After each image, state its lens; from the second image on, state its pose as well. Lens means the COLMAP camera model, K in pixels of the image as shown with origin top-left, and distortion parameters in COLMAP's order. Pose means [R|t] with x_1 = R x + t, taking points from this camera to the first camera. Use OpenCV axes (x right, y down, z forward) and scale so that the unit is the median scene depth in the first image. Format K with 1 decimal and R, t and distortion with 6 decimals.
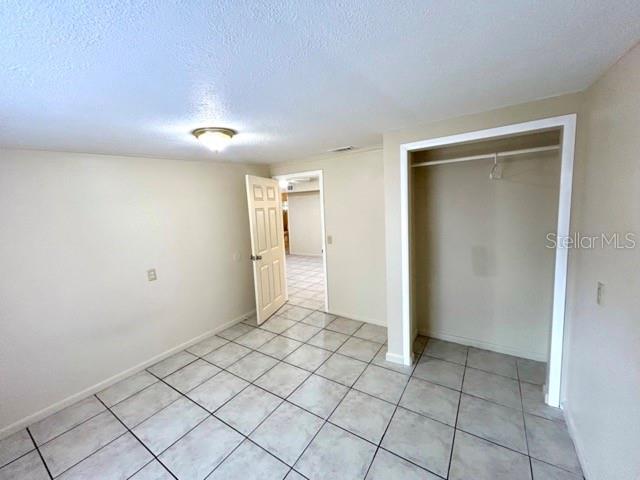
lens RADIAL K [[261.7, 0, 318.9], [0, 261.7, 238.0], [0, 0, 1]] dist [-0.001059, 0.000218]
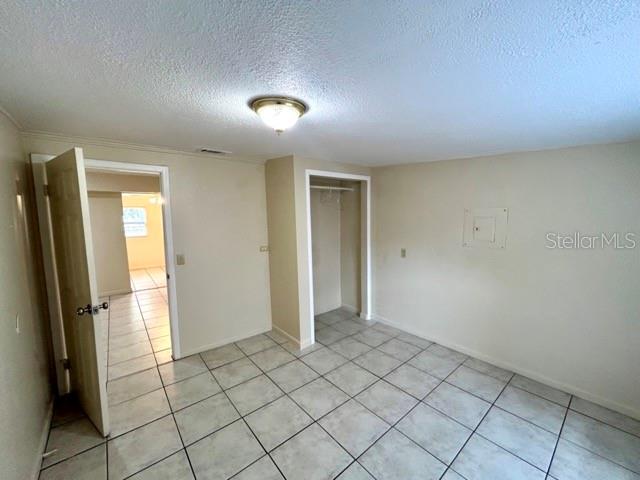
lens RADIAL K [[261.7, 0, 323.1], [0, 261.7, 238.0], [0, 0, 1]] dist [-0.001059, 0.000218]
pose [[0.276635, -0.048391, 0.959756, -0.903793], [0.111396, 0.993613, 0.017990, -0.037526], [-0.954497, 0.101936, 0.280259, 0.599576]]
